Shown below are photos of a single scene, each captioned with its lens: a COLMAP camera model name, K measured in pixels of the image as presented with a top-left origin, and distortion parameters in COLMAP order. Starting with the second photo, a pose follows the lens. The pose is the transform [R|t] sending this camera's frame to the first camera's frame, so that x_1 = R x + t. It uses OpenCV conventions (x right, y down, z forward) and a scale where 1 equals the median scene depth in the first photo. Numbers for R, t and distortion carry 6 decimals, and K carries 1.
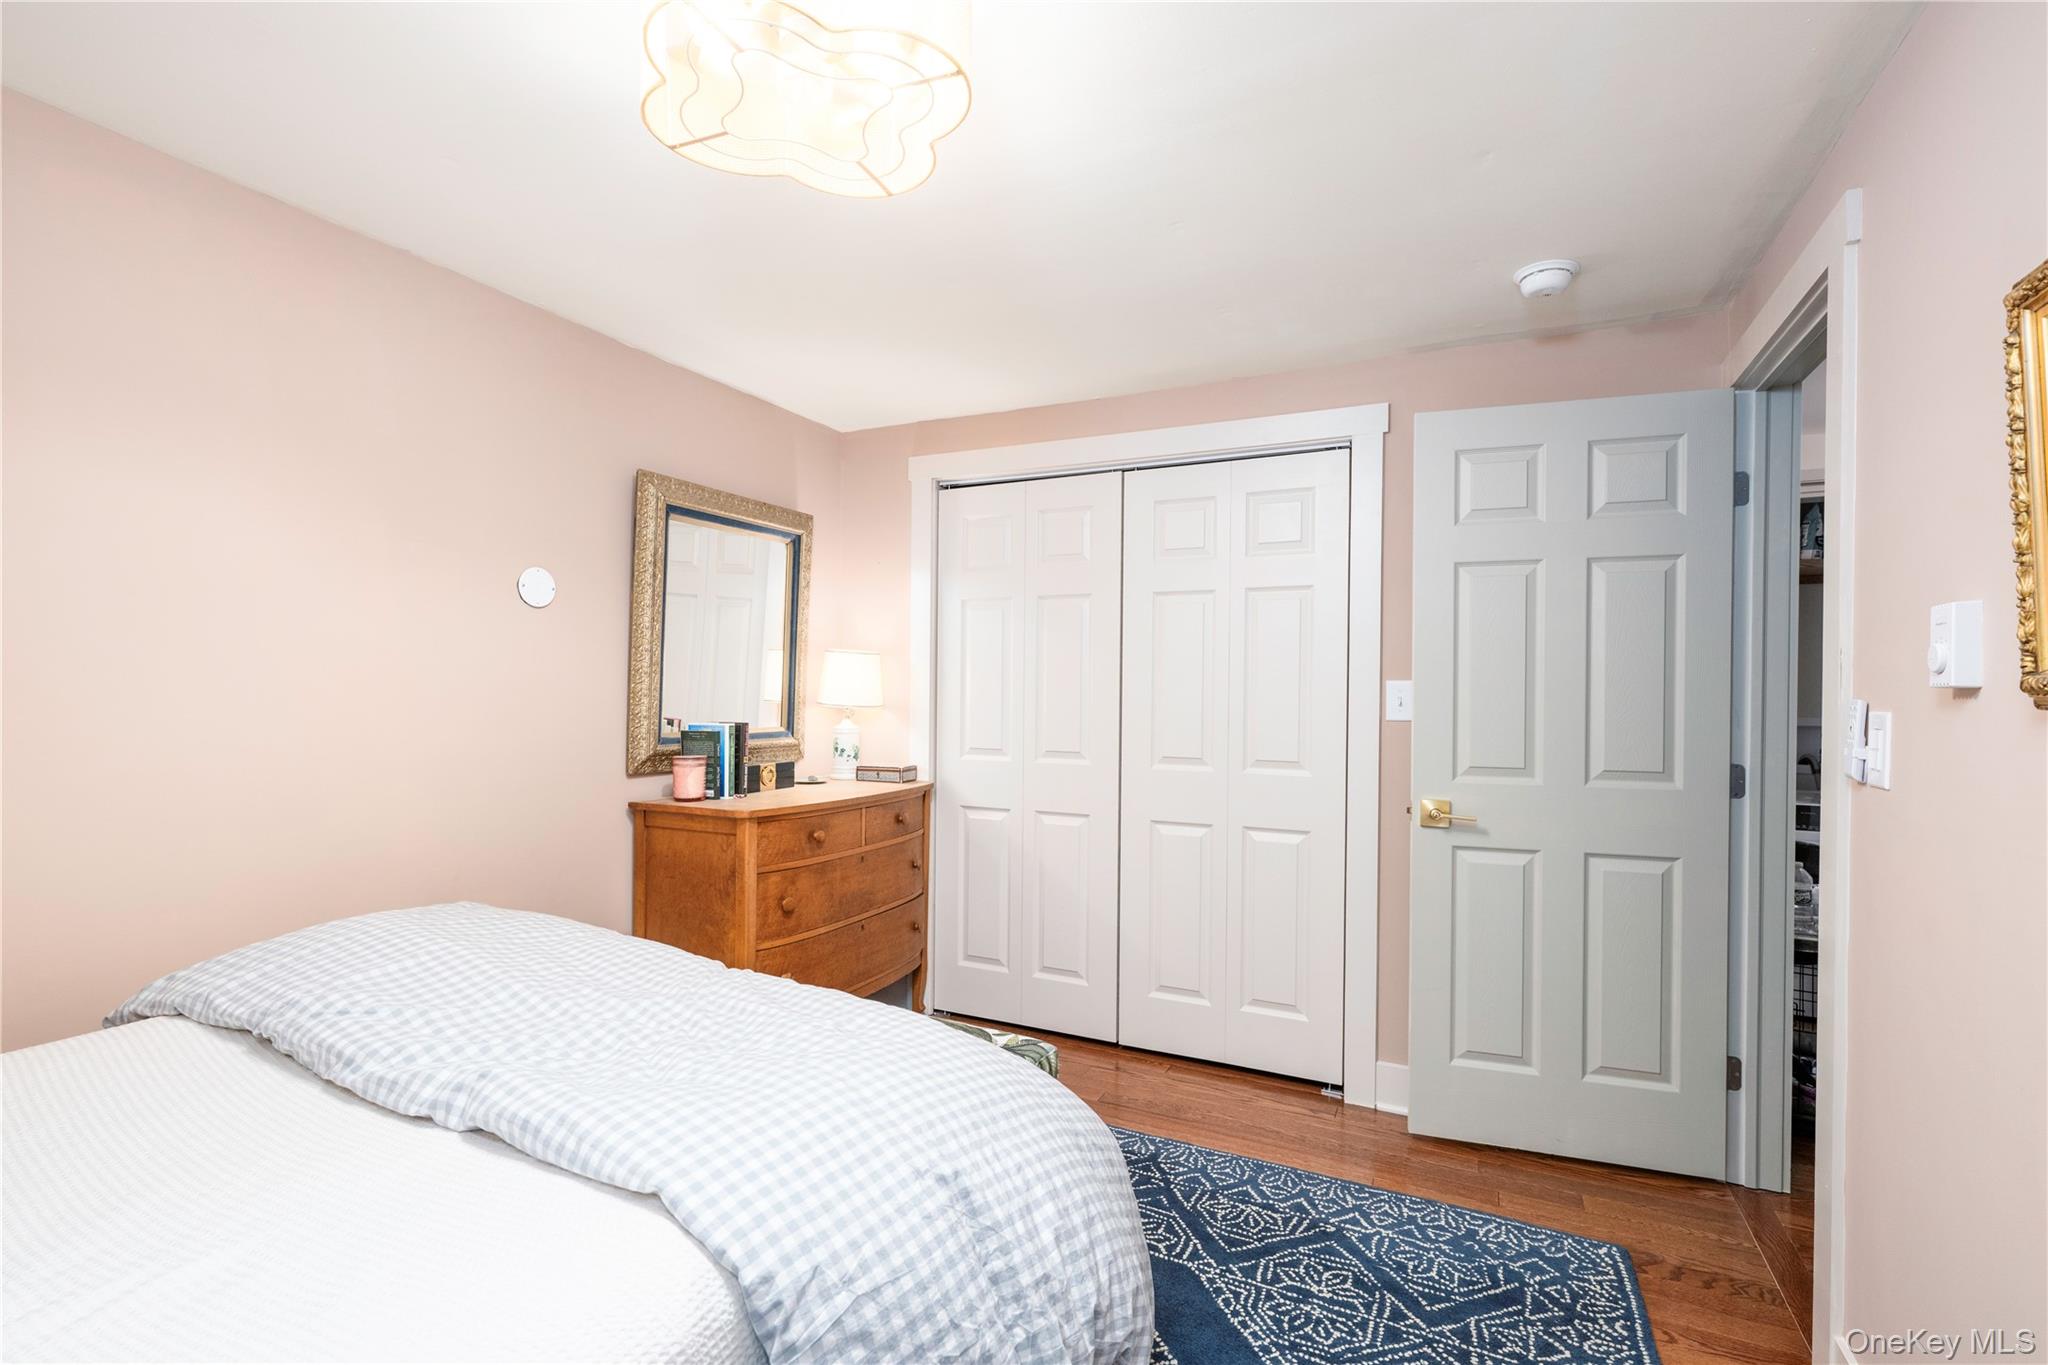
lens RADIAL K [[939.7, 0, 1024.2], [0, 939.7, 693.7], [0, 0, 1]] dist [-0.002720, -0.000137]
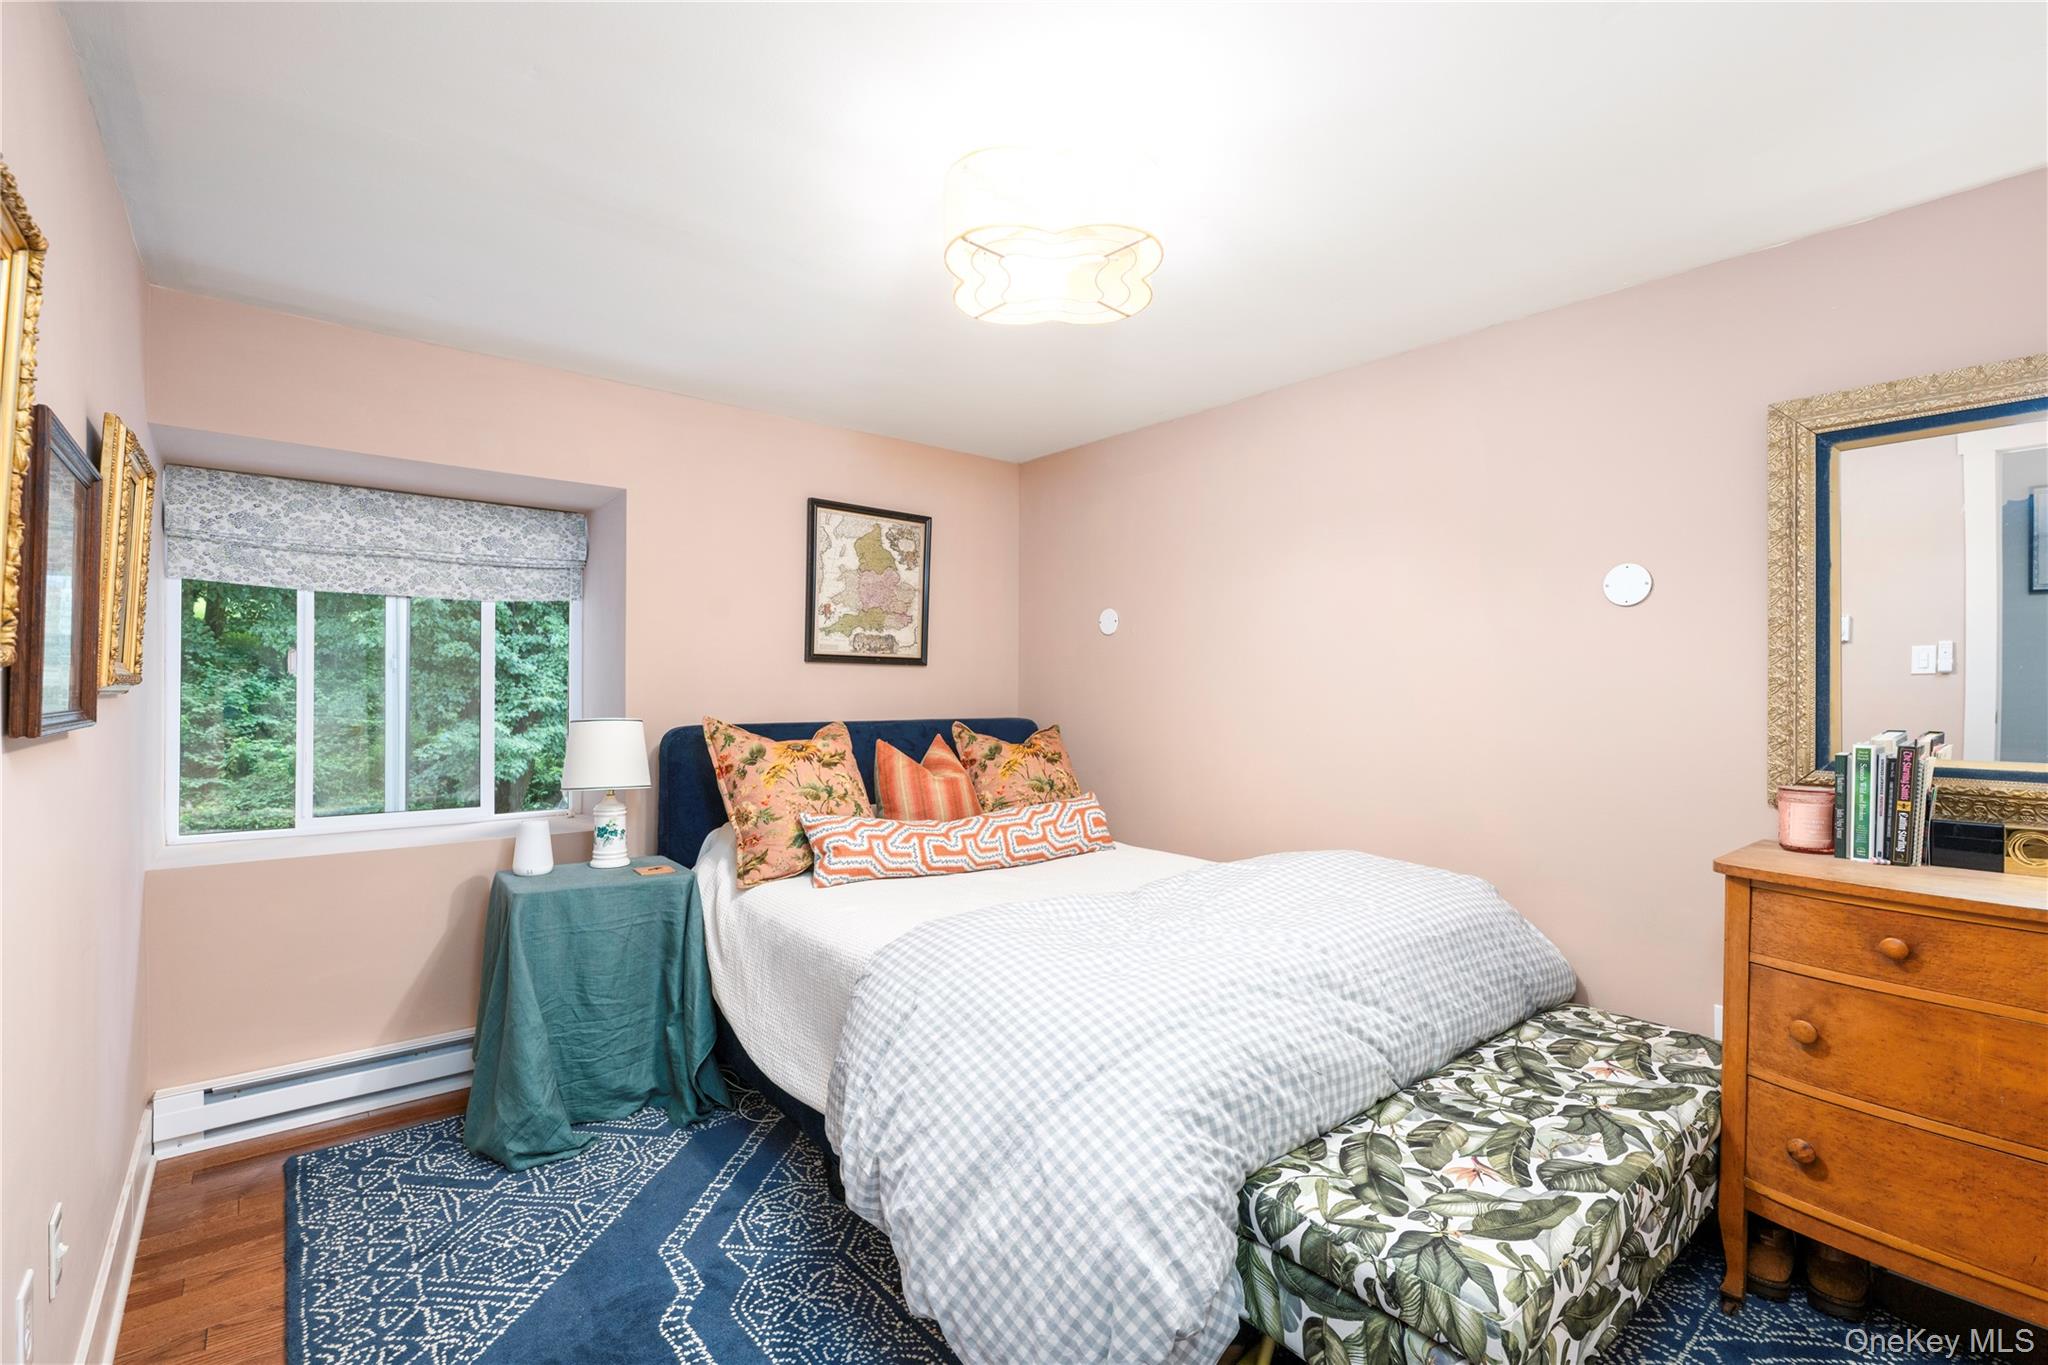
lens RADIAL K [[939.7, 0, 1023.8], [0, 939.7, 688.5], [0, 0, 1]] dist [-0.002720, -0.000137]
pose [[-0.413880, -0.007352, -0.910302, 0.505771], [-0.009833, 0.999945, -0.003606, -0.000771], [0.910279, 0.007459, -0.413929, 0.721842]]
